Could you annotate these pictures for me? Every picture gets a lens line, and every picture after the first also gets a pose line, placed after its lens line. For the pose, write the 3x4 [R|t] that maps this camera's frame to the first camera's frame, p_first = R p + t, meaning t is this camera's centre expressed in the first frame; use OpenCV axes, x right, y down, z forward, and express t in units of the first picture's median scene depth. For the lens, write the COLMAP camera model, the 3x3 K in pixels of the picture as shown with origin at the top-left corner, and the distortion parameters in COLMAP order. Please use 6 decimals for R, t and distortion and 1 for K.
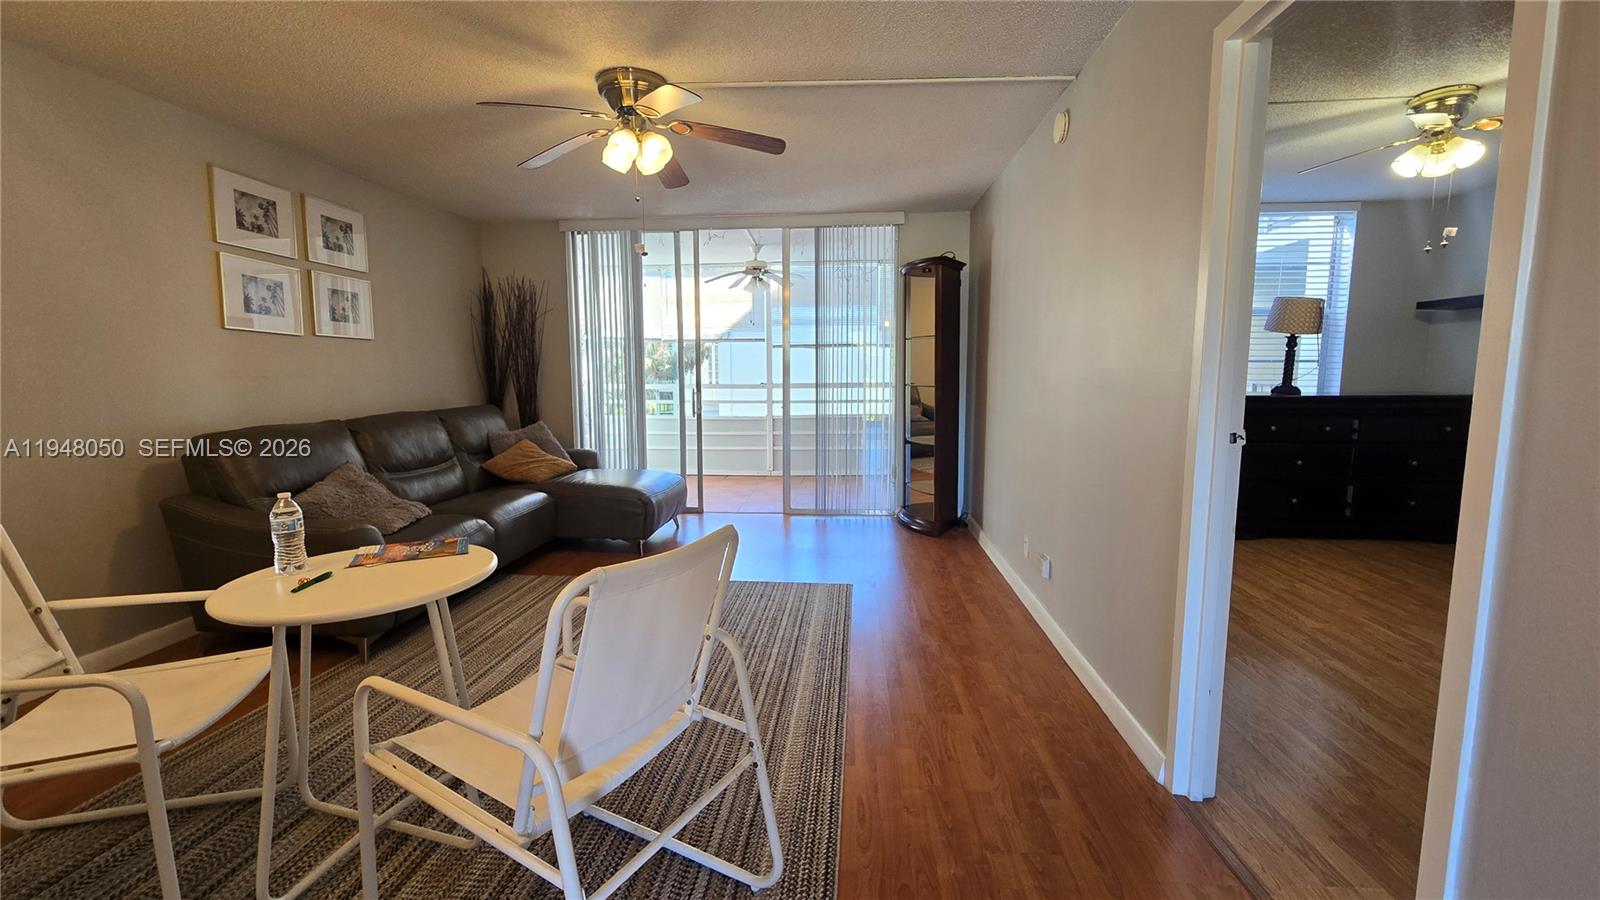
lens RADIAL K [[652.4, 0, 792.7], [0, 652.4, 451.3], [0, 0, 1]] dist [0.000865, -0.000904]
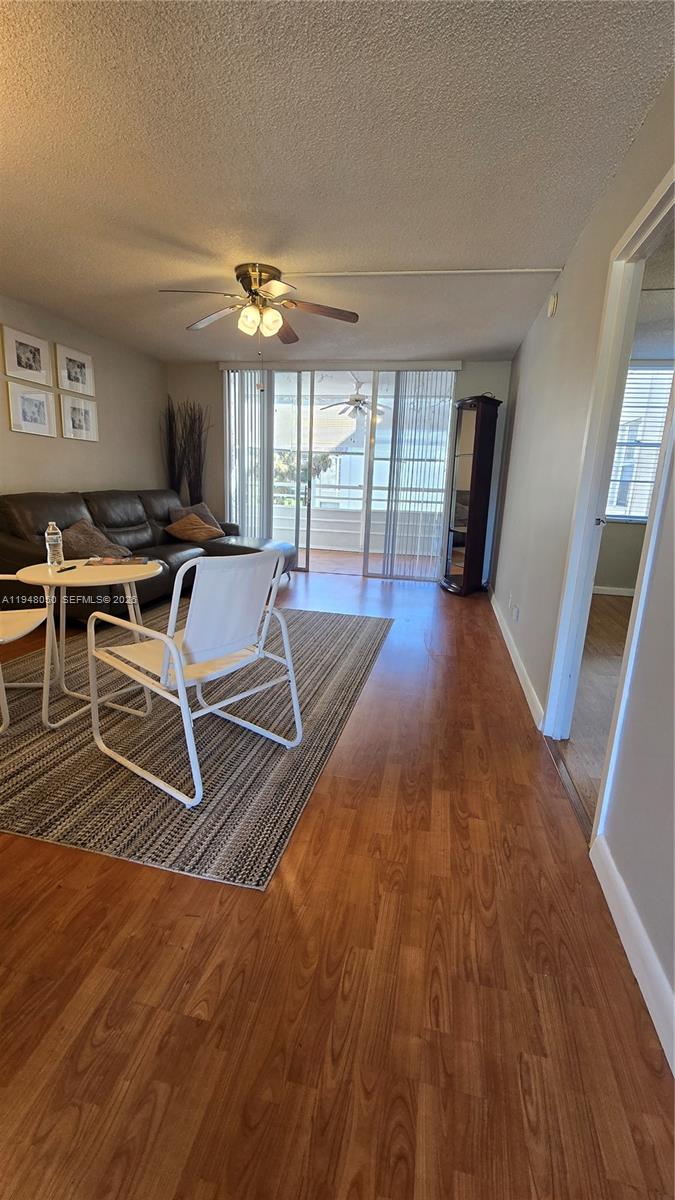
lens RADIAL K [[489.3, 0, 342.2], [0, 489.3, 596.8], [0, 0, 1]] dist [0.000865, -0.000904]
pose [[0.991983, 0.070655, -0.104771, 0.093488], [-0.058458, 0.991616, 0.115242, 0.030072], [0.112035, -0.108194, 0.987797, -0.142728]]
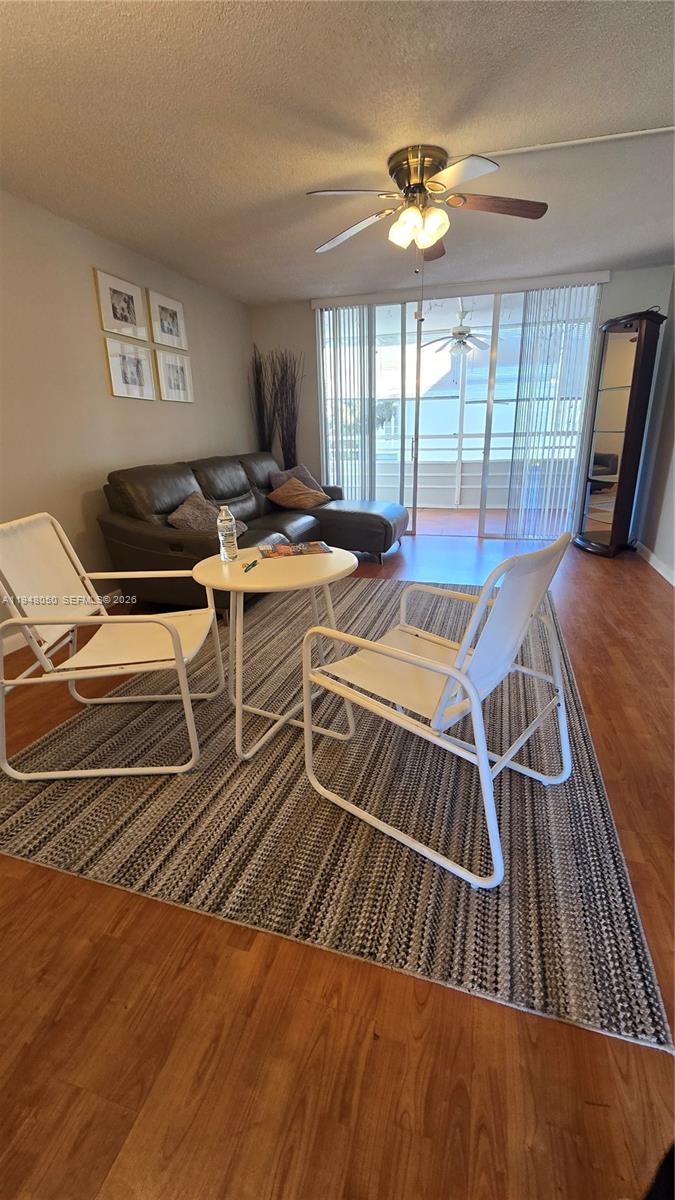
lens RADIAL K [[489.3, 0, 344.5], [0, 489.3, 597.1], [0, 0, 1]] dist [0.000865, -0.000904]
pose [[0.981016, 0.046530, -0.188263, -0.136363], [-0.005912, 0.977513, 0.210791, 0.013772], [0.193838, -0.205676, 0.959231, -0.024386]]
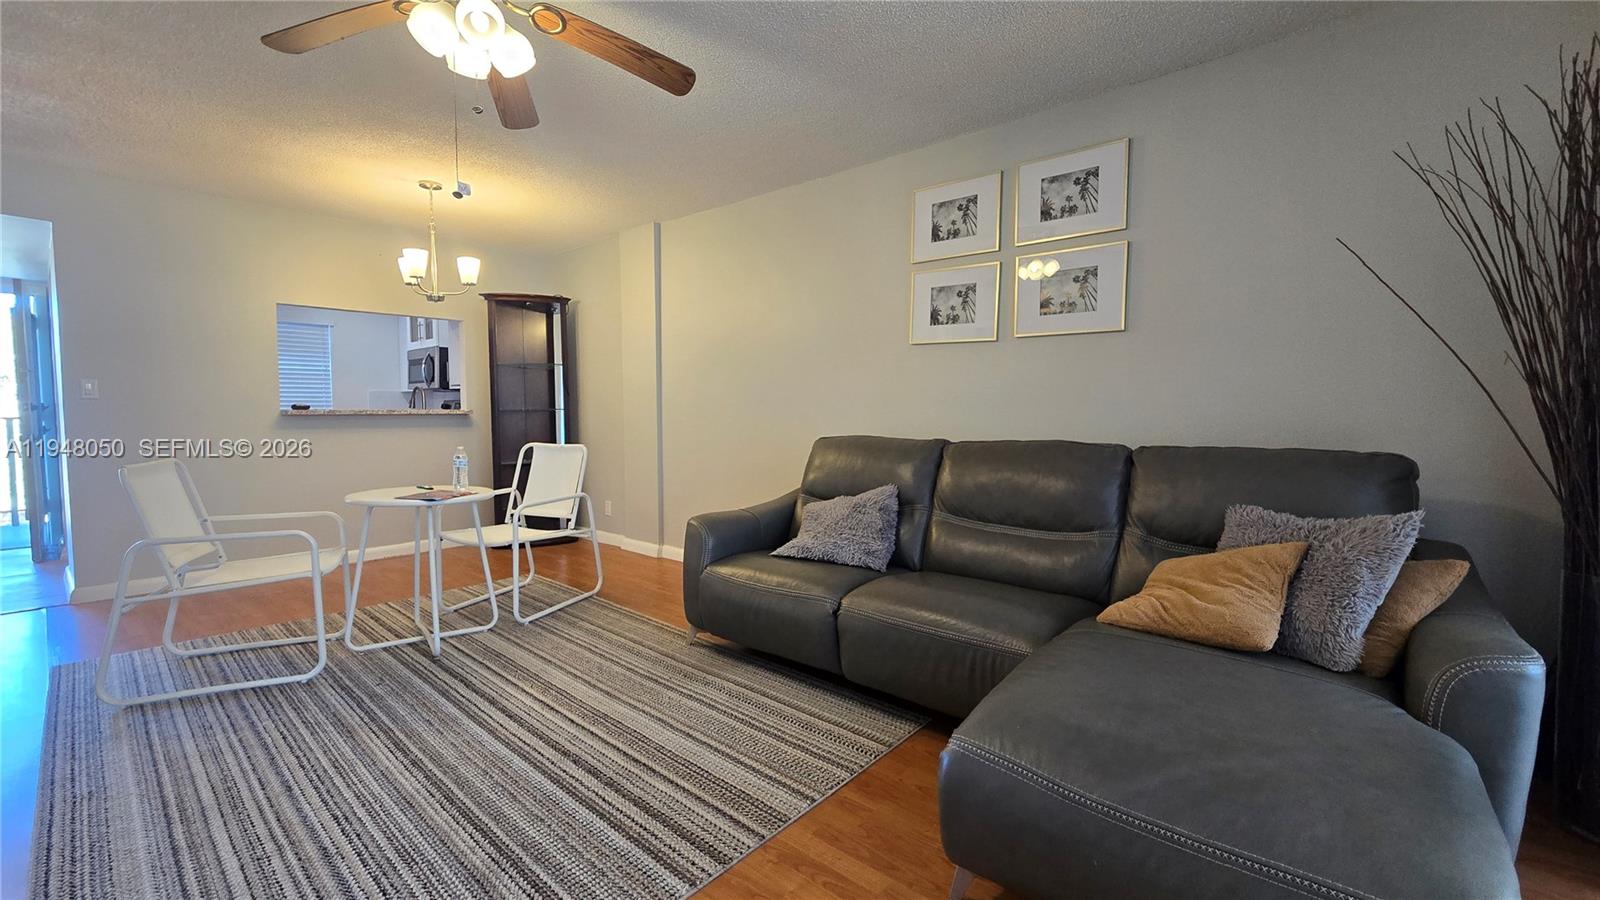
lens RADIAL K [[652.4, 0, 785.6], [0, 652.4, 448.7], [0, 0, 1]] dist [0.000865, -0.000904]
pose [[-0.591027, 0.057124, -0.804627, 0.103494], [-0.091669, 0.986271, 0.137353, -0.136740], [0.801426, 0.154939, -0.577676, 1.357428]]
